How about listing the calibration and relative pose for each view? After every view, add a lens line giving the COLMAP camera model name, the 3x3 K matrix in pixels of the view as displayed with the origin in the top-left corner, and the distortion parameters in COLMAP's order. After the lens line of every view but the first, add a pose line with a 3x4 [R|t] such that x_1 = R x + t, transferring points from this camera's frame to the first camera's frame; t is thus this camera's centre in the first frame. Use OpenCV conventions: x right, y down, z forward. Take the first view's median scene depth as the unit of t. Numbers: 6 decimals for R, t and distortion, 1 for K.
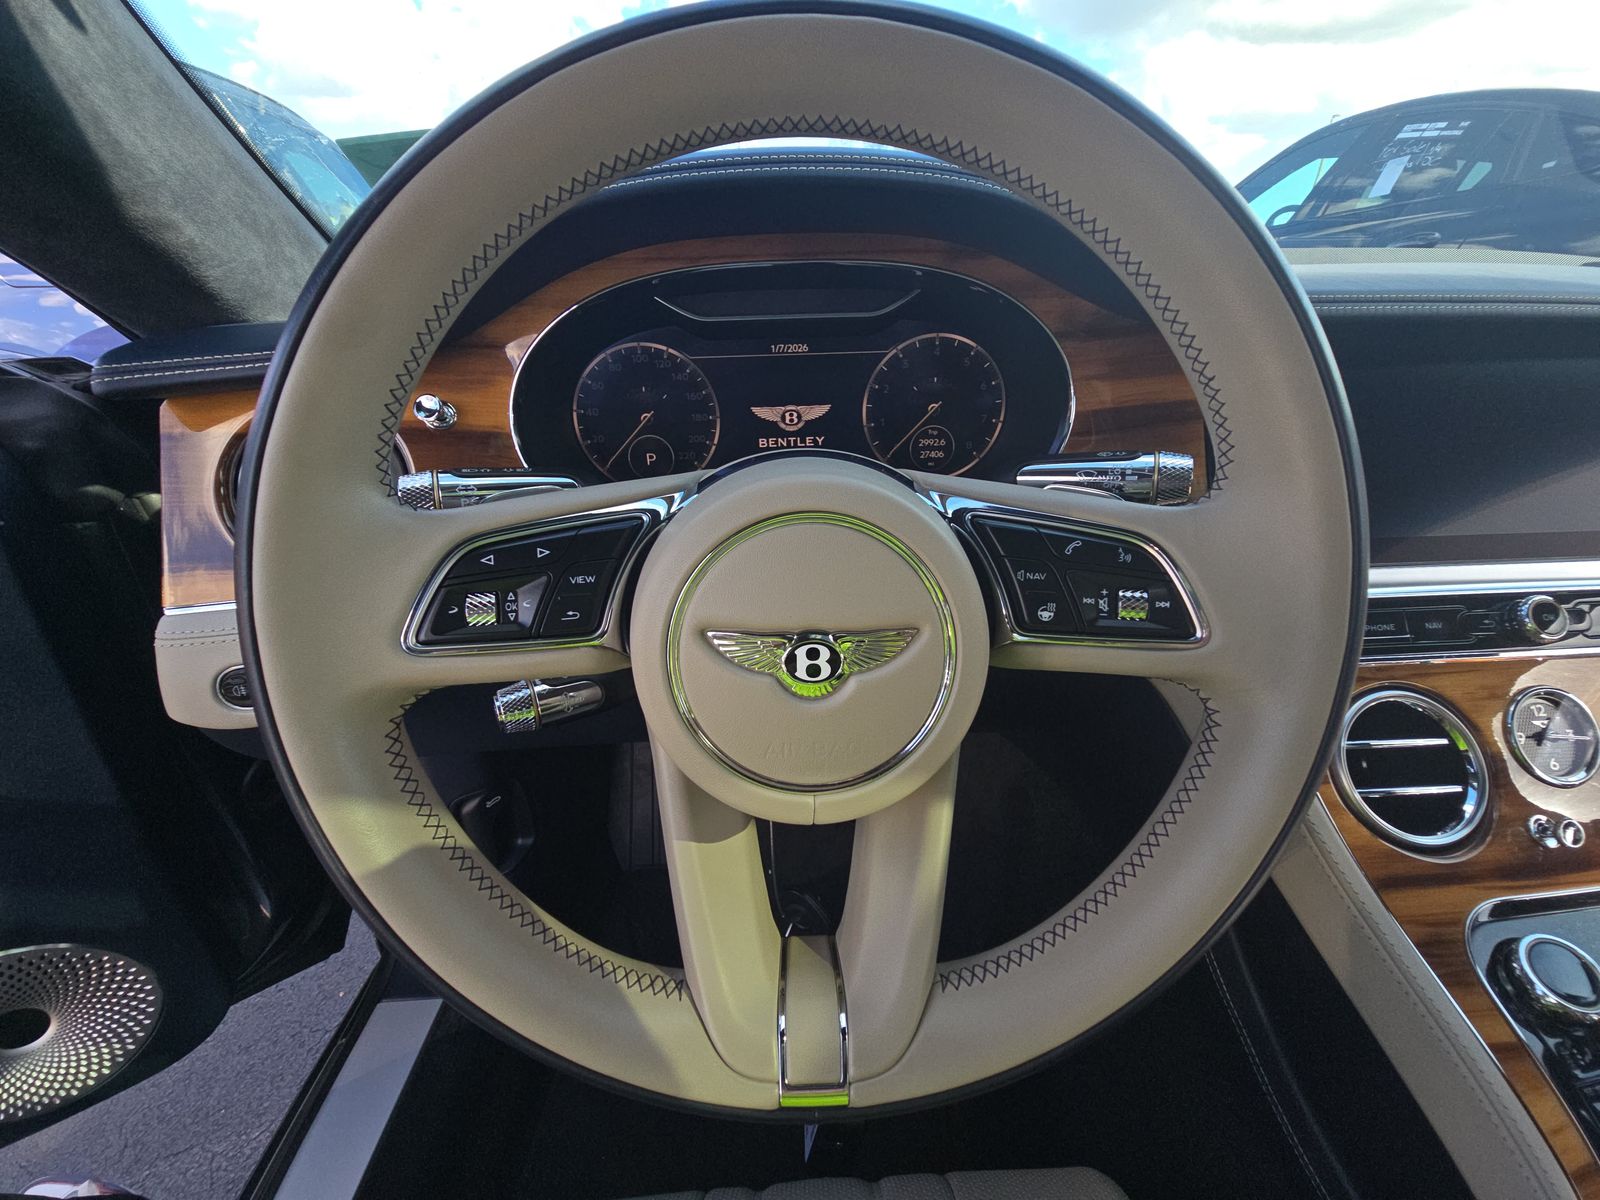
lens RADIAL K [[653.9, 0, 800.0], [0, 653.9, 600.0], [0, 0, 1]] dist [-0.001396, -0.000191]
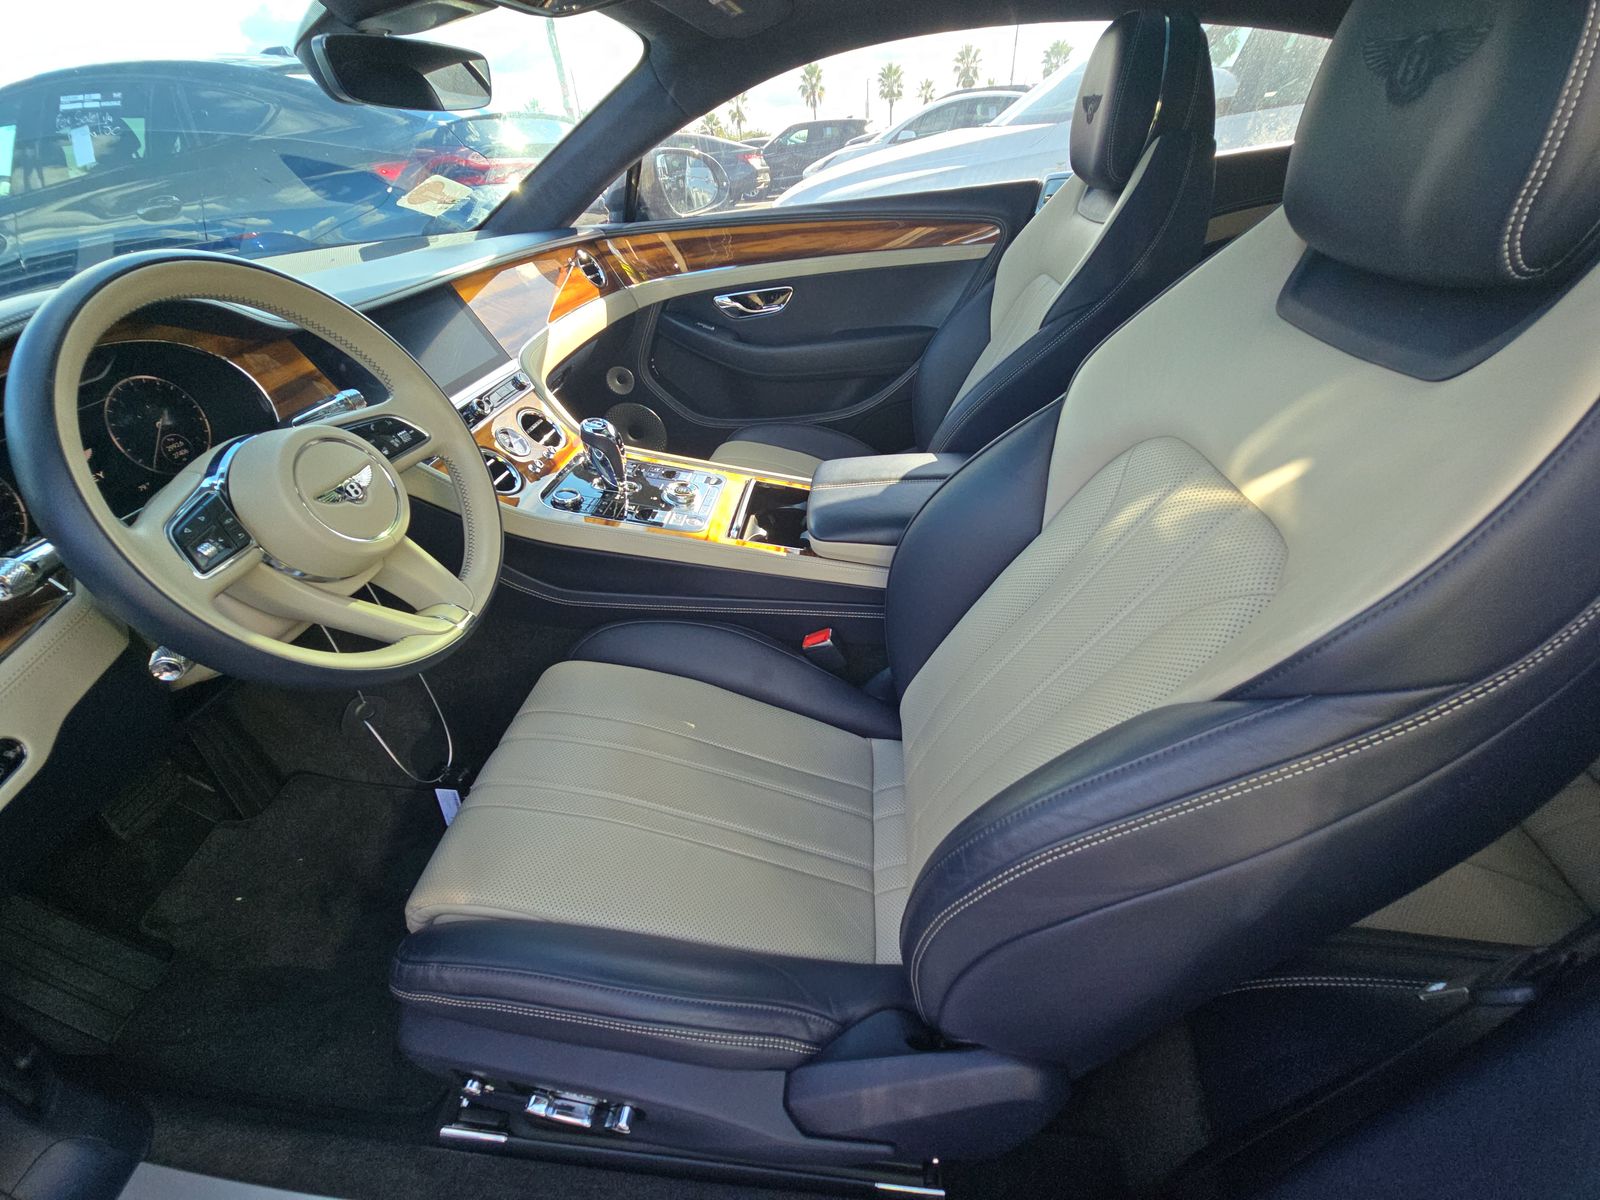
lens RADIAL K [[634.4, 0, 819.4], [0, 634.4, 598.0], [0, 0, 1]] dist [-0.000293, -0.011568]
pose [[0.109679, -0.568402, 0.815408, -1.195369], [0.480324, 0.748522, 0.457169, 0.089607], [-0.870207, 0.341518, 0.355114, -0.810392]]
